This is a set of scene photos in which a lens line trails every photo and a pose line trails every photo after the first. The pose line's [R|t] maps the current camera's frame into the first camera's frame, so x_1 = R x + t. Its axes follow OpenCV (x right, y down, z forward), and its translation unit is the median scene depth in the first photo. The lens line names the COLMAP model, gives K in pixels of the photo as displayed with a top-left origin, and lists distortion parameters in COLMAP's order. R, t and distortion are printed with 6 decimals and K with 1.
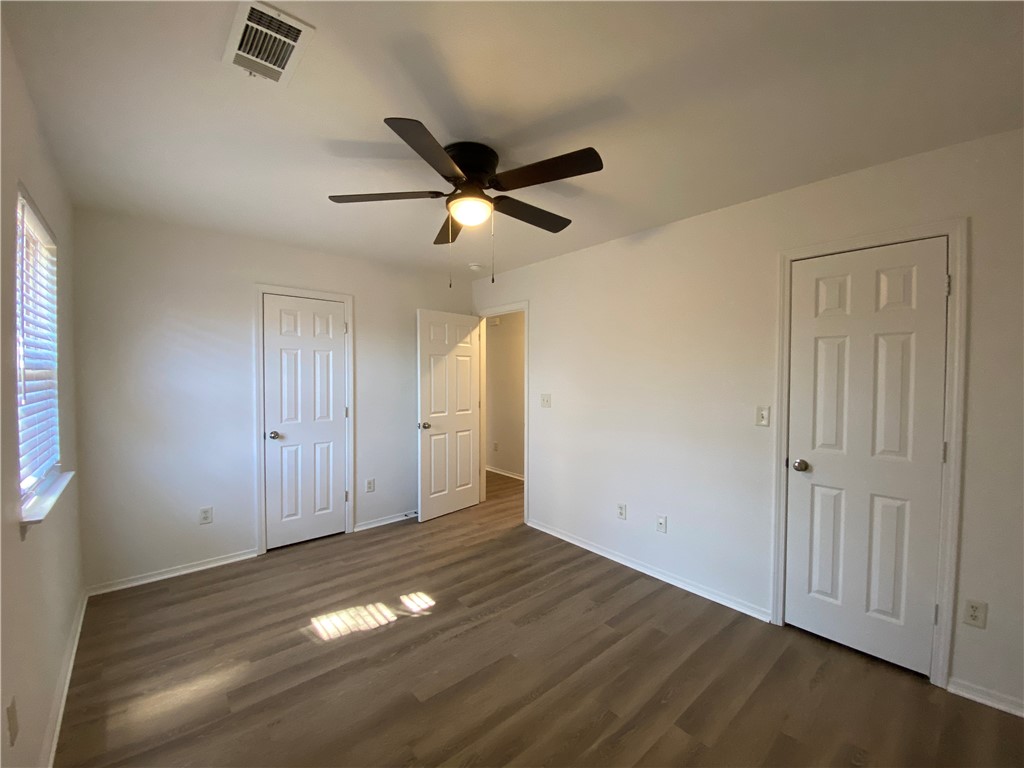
lens RADIAL K [[415.1, 0, 513.2], [0, 415.1, 385.0], [0, 0, 1]] dist [0.028953, -0.023803]
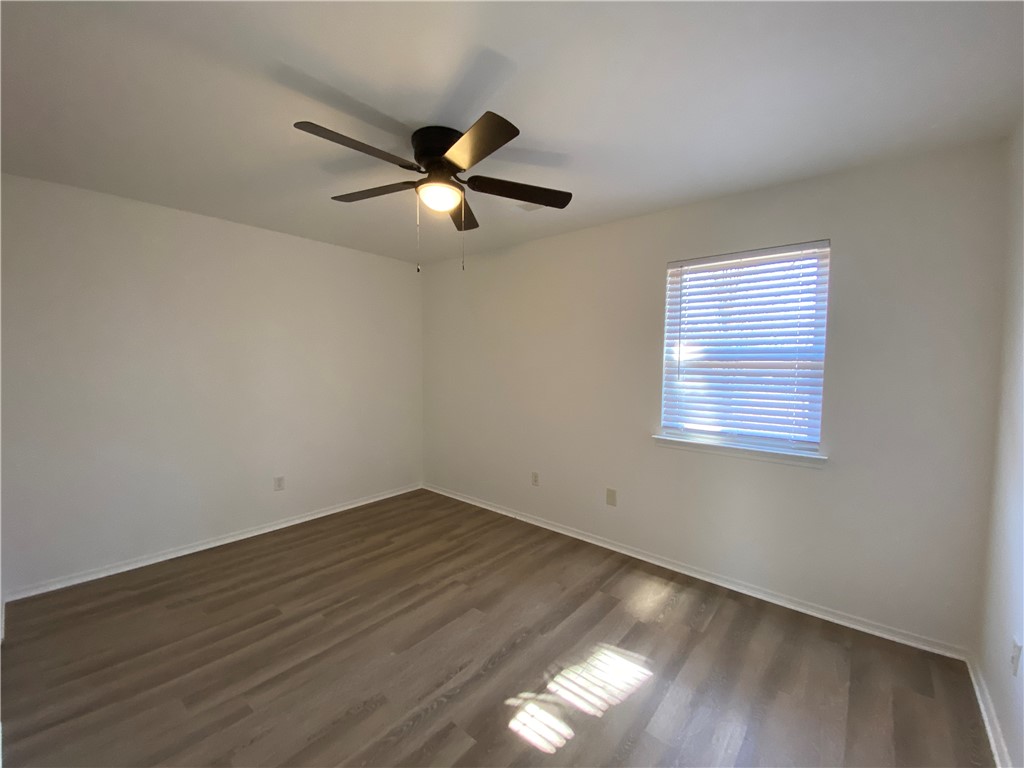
lens RADIAL K [[415.1, 0, 513.2], [0, 415.1, 385.0], [0, 0, 1]] dist [0.028953, -0.023803]
pose [[-0.987197, -0.003558, -0.159466, -0.105318], [-0.014935, 0.997421, 0.070206, -0.033218], [0.158805, 0.071689, -0.984704, 1.827393]]
